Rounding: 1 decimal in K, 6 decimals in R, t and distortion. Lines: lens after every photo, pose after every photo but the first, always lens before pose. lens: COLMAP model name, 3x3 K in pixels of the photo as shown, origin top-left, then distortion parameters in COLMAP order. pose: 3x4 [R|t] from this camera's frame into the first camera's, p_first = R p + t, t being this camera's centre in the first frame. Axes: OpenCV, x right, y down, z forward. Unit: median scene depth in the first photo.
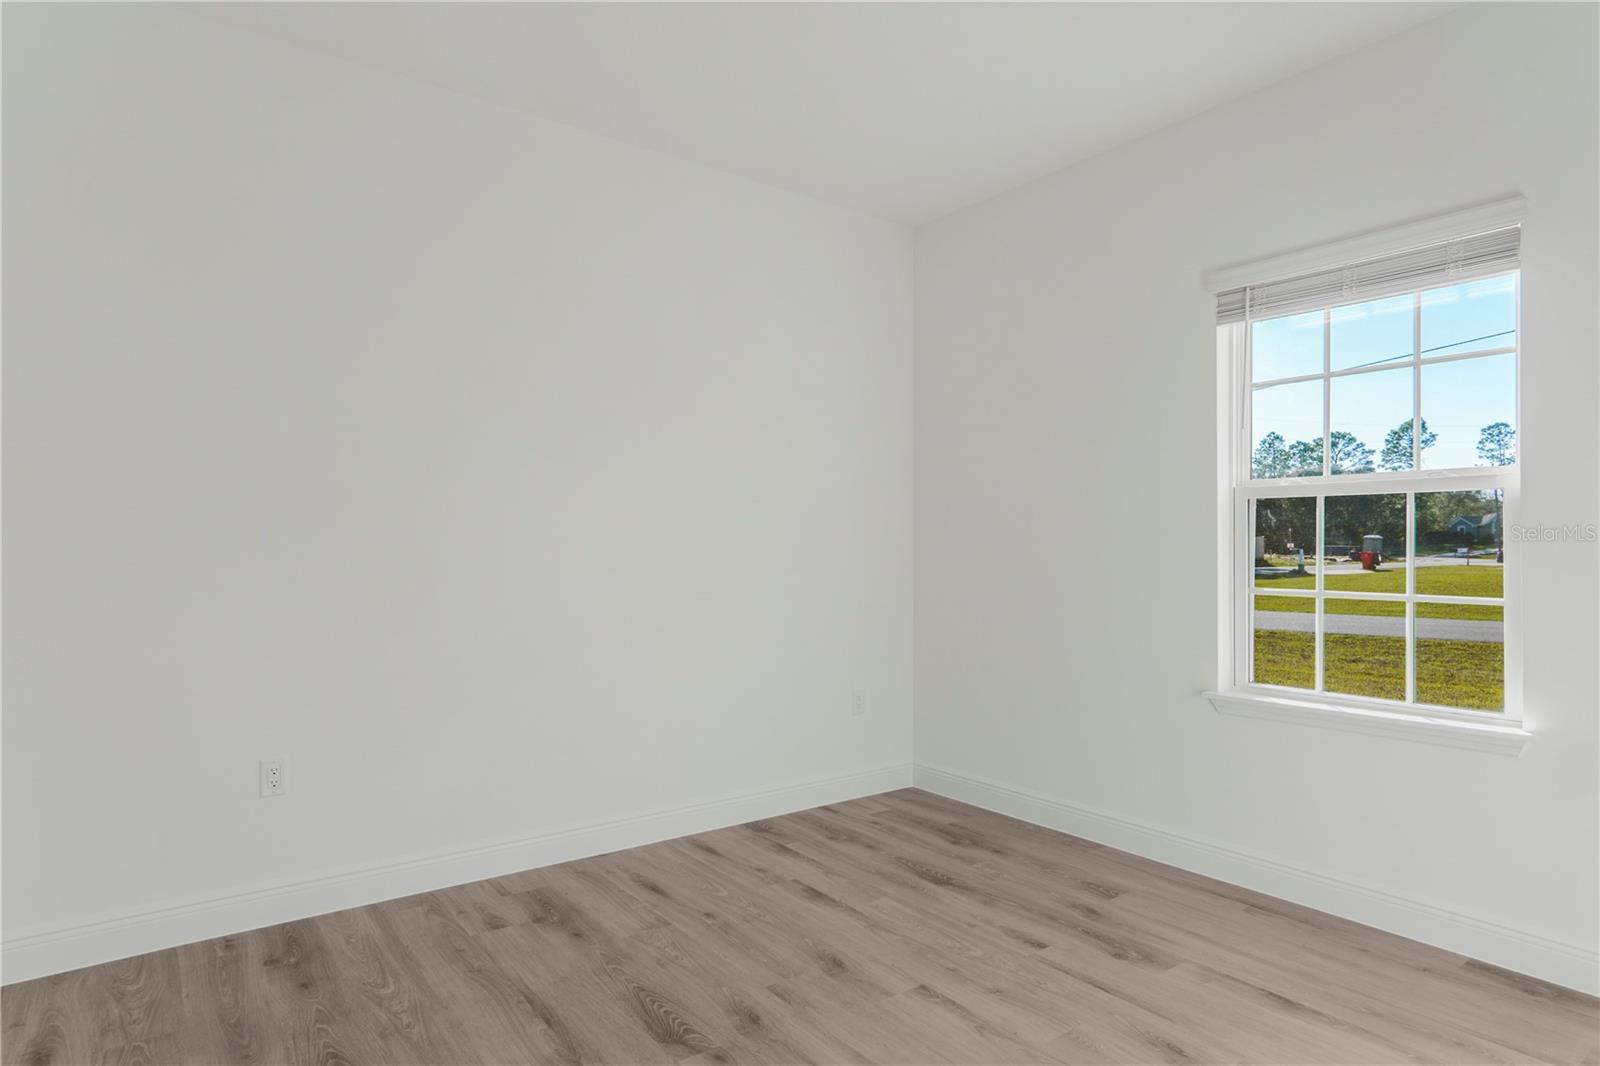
lens RADIAL K [[887.9, 0, 799.5], [0, 887.9, 570.3], [0, 0, 1]] dist [-0.000440, 0.000445]
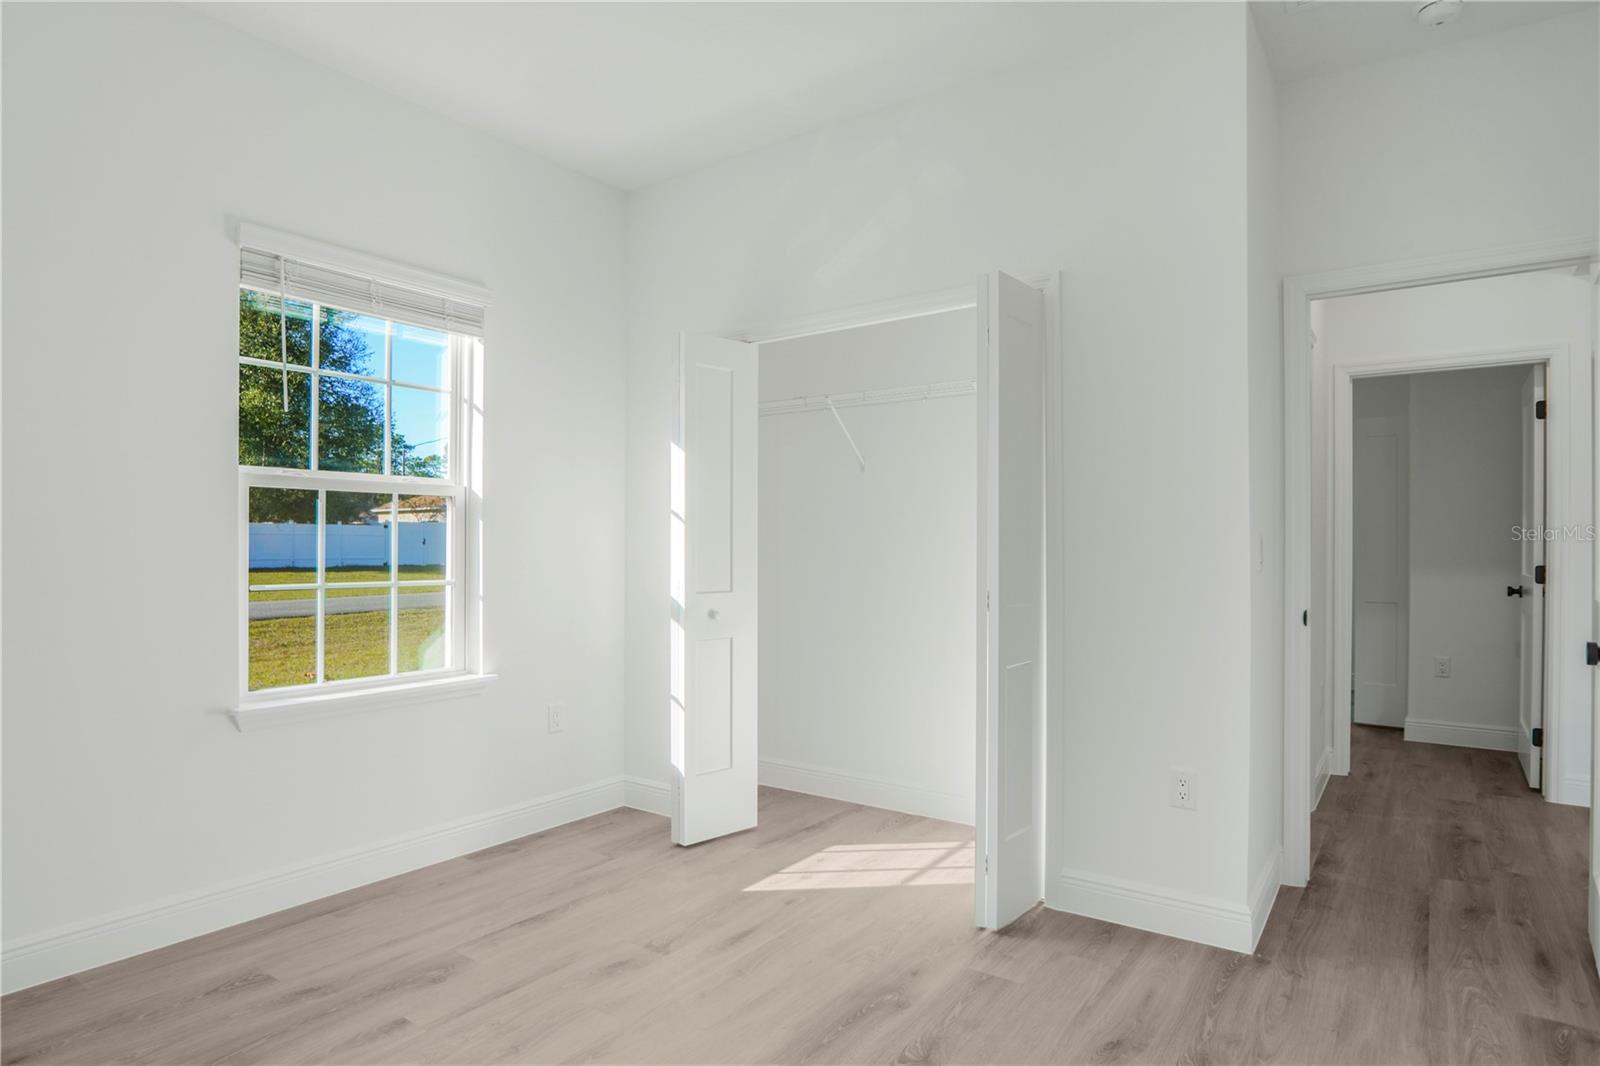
lens RADIAL K [[894.1, 0, 800.0], [0, 894.1, 576.5], [0, 0, 1]] dist [-0.024561, -0.001238]
pose [[-0.288986, -0.040845, 0.956462, -0.578167], [0.018469, 0.998666, 0.048228, -0.025671], [-0.957155, 0.031602, -0.287846, 0.823713]]
